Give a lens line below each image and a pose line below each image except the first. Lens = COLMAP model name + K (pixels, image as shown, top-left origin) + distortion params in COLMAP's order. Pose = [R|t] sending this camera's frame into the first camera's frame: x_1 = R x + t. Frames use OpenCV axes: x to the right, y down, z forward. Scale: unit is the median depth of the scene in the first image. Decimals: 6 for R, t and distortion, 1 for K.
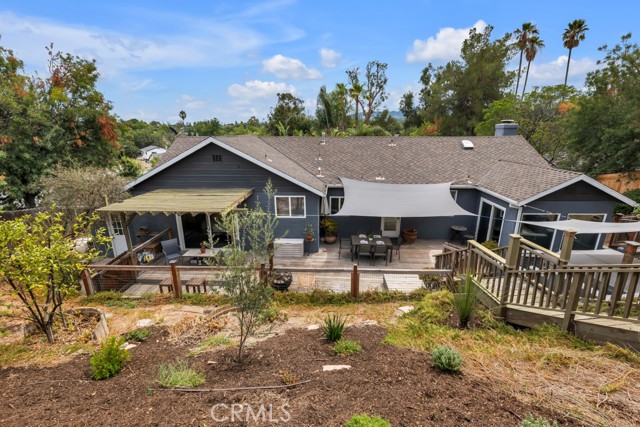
lens RADIAL K [[288.7, 0, 304.5], [0, 288.7, 211.8], [0, 0, 1]] dist [-0.002001, 0.001306]
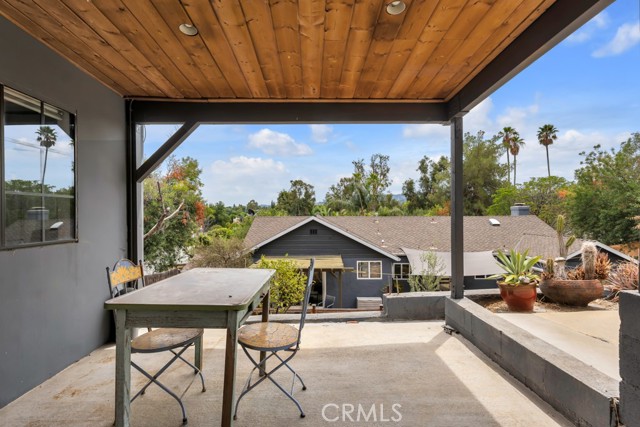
lens RADIAL K [[288.7, 0, 306.0], [0, 288.7, 215.6], [0, 0, 1]] dist [-0.002001, 0.001306]
pose [[0.999964, -0.002242, 0.008223, -0.112993], [0.004313, 0.965227, -0.261378, 0.027490], [-0.007351, 0.261404, 0.965201, -0.092039]]
